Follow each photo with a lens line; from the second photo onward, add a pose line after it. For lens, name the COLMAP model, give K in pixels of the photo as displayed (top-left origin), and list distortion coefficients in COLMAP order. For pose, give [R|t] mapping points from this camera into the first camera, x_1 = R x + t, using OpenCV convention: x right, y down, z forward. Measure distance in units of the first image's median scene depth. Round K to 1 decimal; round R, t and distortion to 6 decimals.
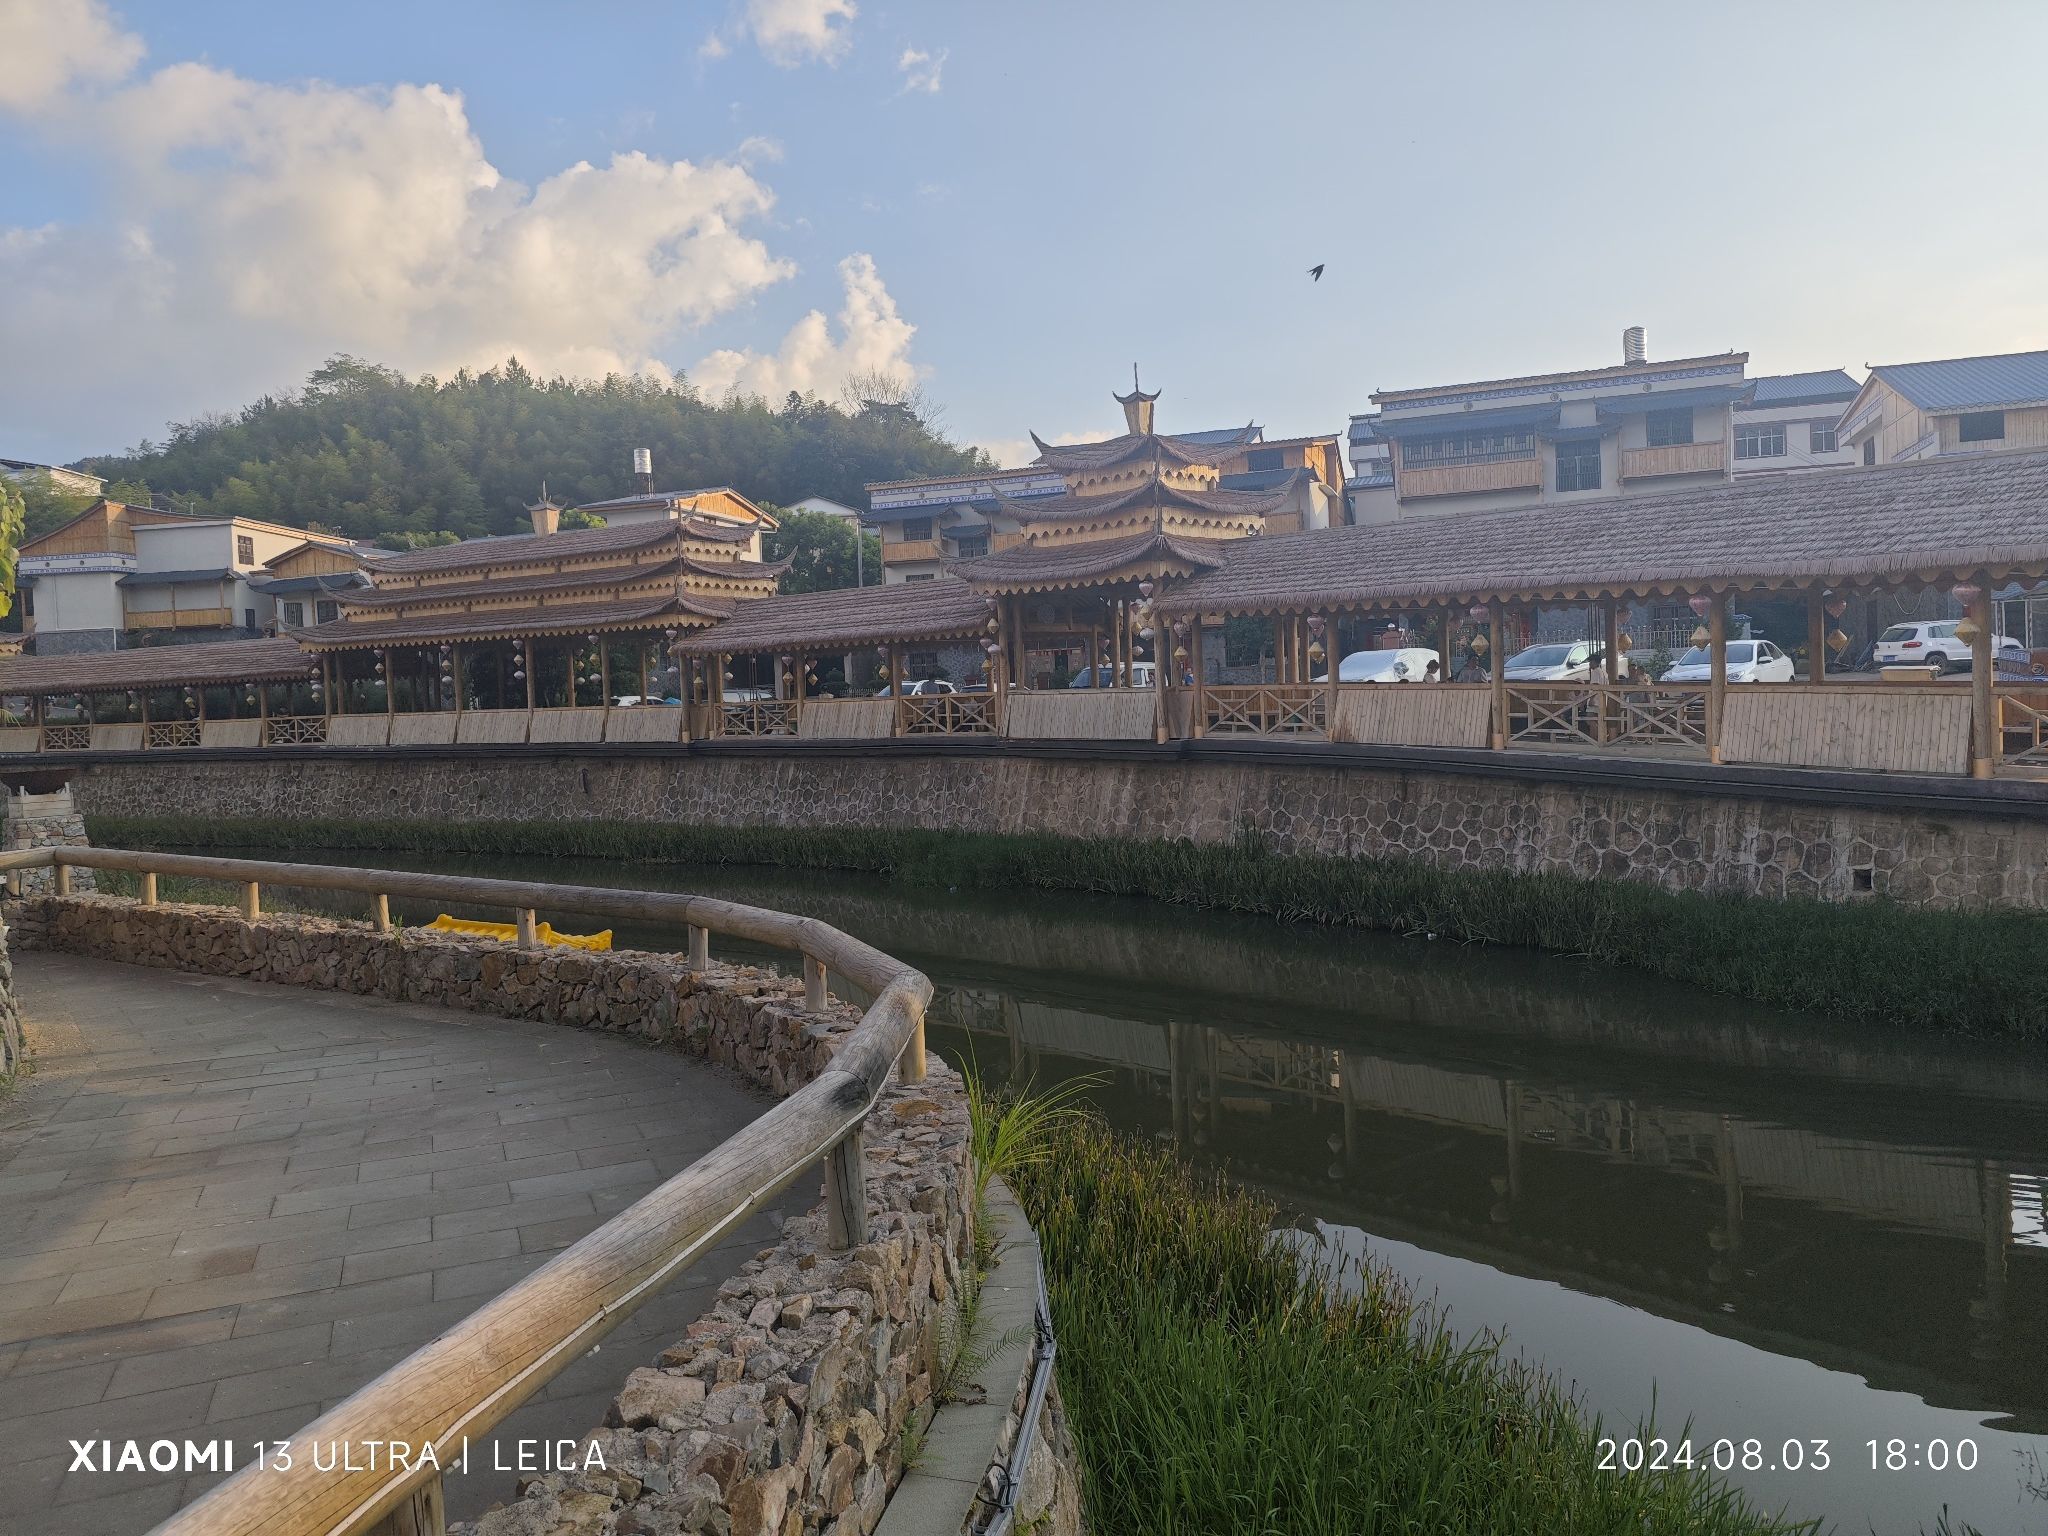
lens RADIAL K [[1388.6, 0, 927.8], [0, 1388.6, 697.1], [0, 0, 1]] dist [0.071510, -0.109897]
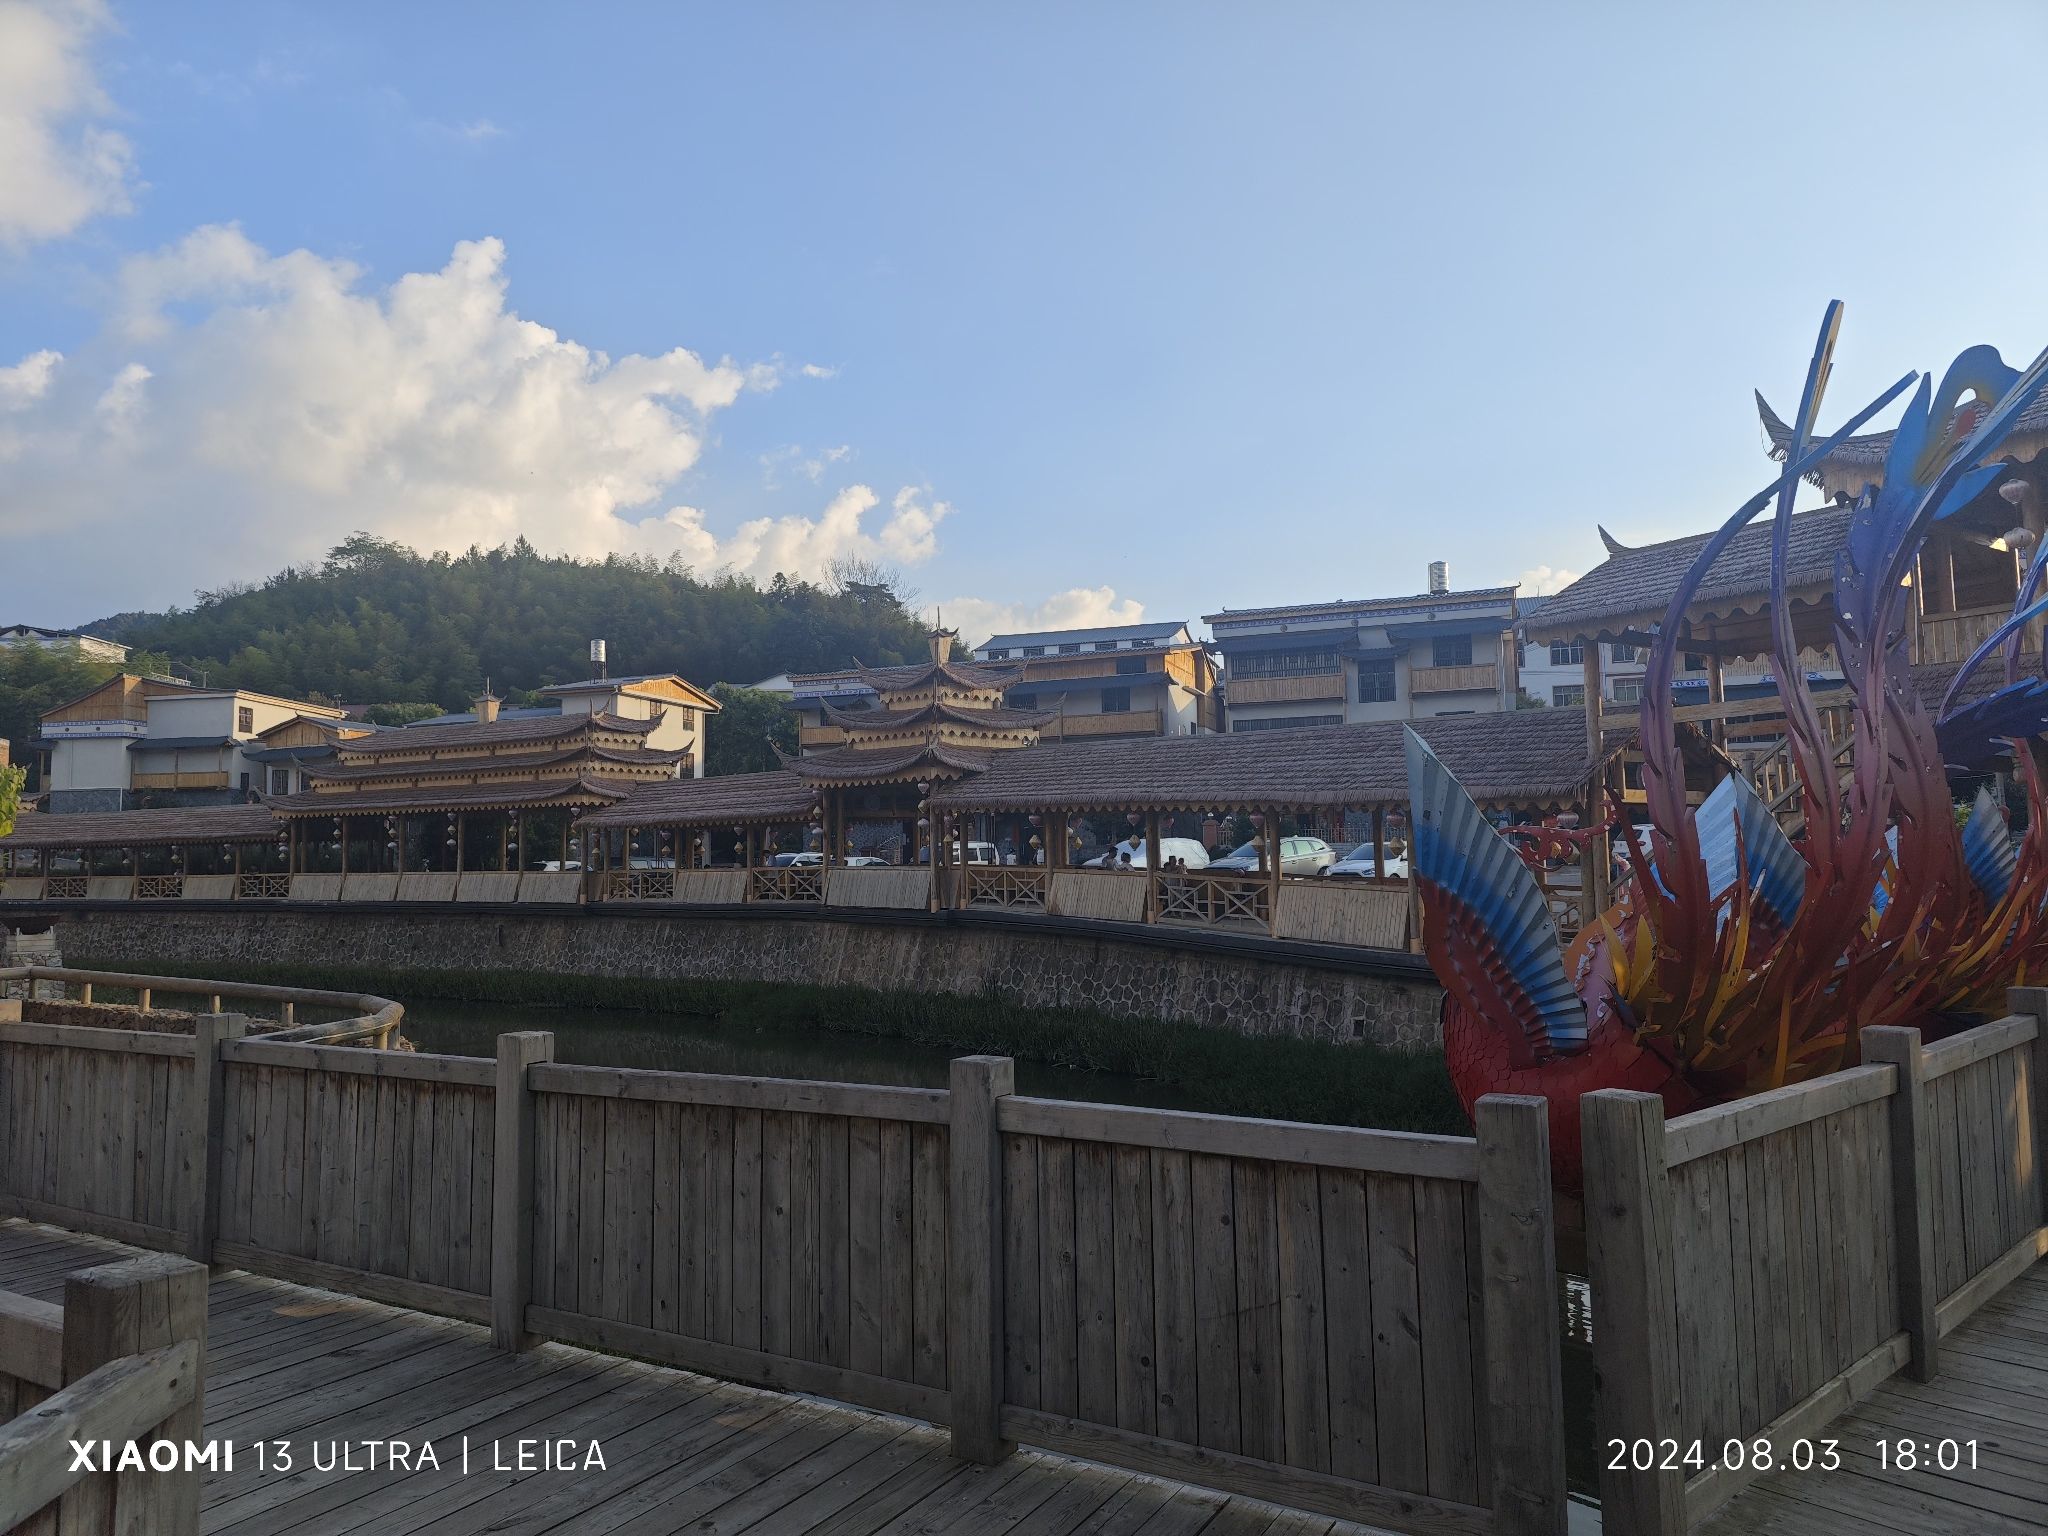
lens RADIAL K [[1388.6, 0, 927.8], [0, 1388.6, 697.1], [0, 0, 1]] dist [0.071510, -0.109897]
pose [[0.999704, 0.020637, -0.012865, 0.107550], [-0.021994, 0.992975, -0.116259, -0.008423], [0.010375, 0.116508, 0.993136, -0.158142]]
